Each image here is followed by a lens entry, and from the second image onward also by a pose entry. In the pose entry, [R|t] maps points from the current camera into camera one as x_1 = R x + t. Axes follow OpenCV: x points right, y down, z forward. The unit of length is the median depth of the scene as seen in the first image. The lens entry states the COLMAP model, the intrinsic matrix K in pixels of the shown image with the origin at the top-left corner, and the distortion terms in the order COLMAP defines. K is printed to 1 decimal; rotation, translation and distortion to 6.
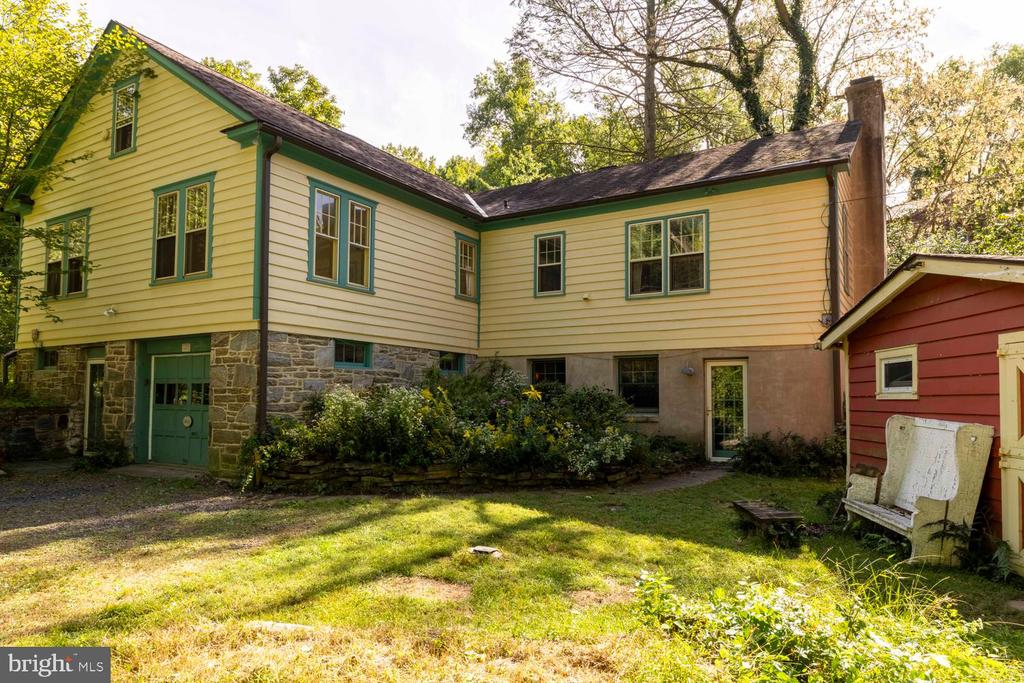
lens RADIAL K [[650.2, 0, 510.2], [0, 650.2, 368.9], [0, 0, 1]] dist [0.003116, 0.001496]
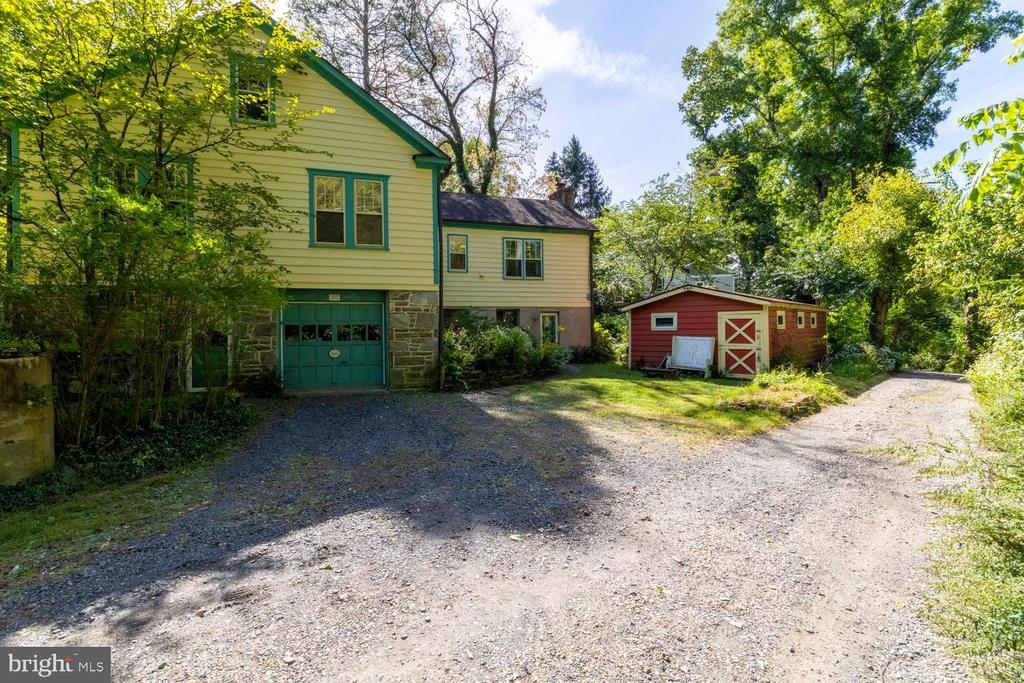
lens RADIAL K [[494.8, 0, 514.1], [0, 494.8, 328.8], [0, 0, 1]] dist [0.002213, 0.000130]
pose [[0.619728, -0.009820, 0.784755, -1.057633], [-0.023842, 0.999225, 0.031332, -0.009671], [-0.784454, -0.038127, 0.619014, 0.099245]]
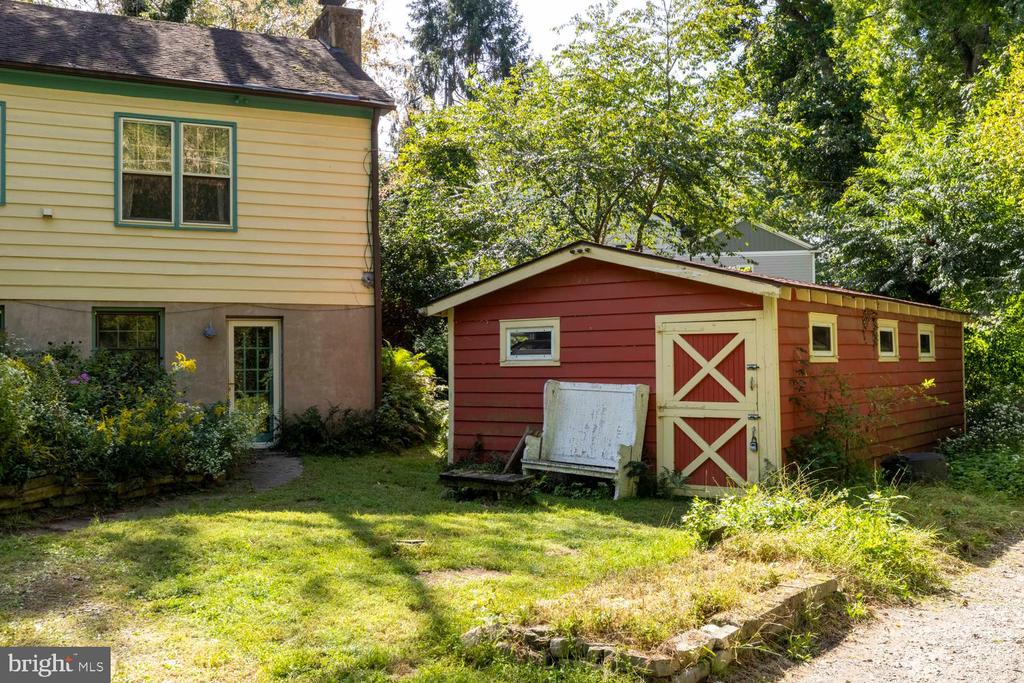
lens RADIAL K [[1019.0, 0, 512.0], [0, 1019.0, 341.5], [0, 0, 1]] dist [-0.009564, 0.000033]
pose [[0.530478, 0.010241, 0.847637, -0.582947], [-0.027515, 0.999608, 0.005143, -0.001562], [-0.847252, -0.026051, 0.530551, 0.082163]]
